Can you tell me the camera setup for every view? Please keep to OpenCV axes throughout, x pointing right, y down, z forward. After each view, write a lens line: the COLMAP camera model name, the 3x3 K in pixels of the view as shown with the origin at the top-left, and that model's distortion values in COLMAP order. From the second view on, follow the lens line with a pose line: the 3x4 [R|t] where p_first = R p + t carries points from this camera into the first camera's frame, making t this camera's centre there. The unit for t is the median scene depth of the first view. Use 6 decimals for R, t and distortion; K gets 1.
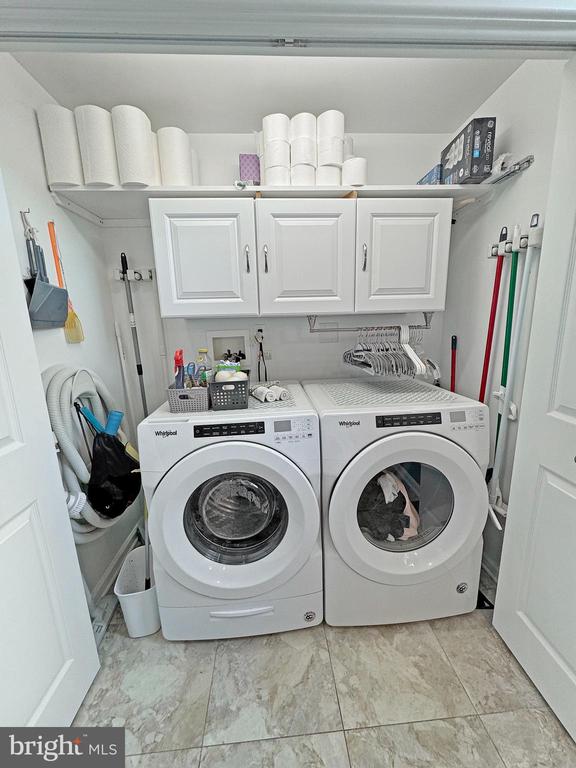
lens RADIAL K [[310.6, 0, 288.9], [0, 310.6, 397.2], [0, 0, 1]] dist [-0.012987, -0.000173]
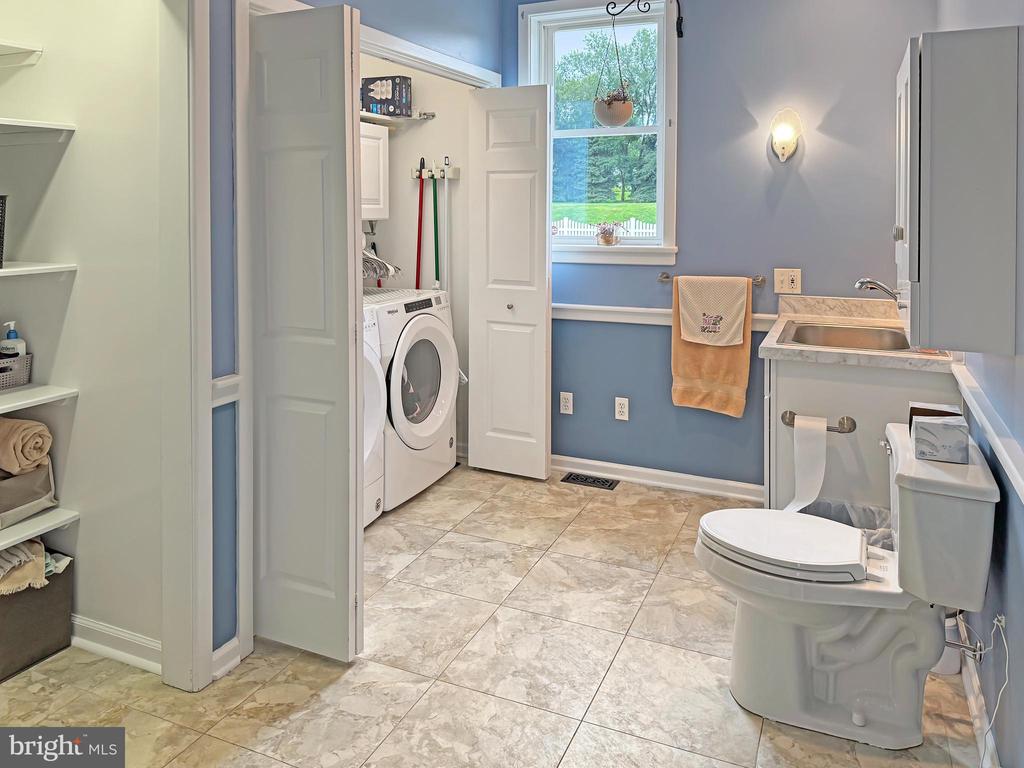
lens RADIAL K [[734.2, 0, 509.6], [0, 734.2, 398.4], [0, 0, 1]] dist [0.003979, 0.000329]
pose [[0.445886, -0.216010, 0.868634, -2.220402], [0.186923, 0.971518, 0.145644, 0.069391], [-0.875355, 0.097427, 0.473563, -0.768448]]
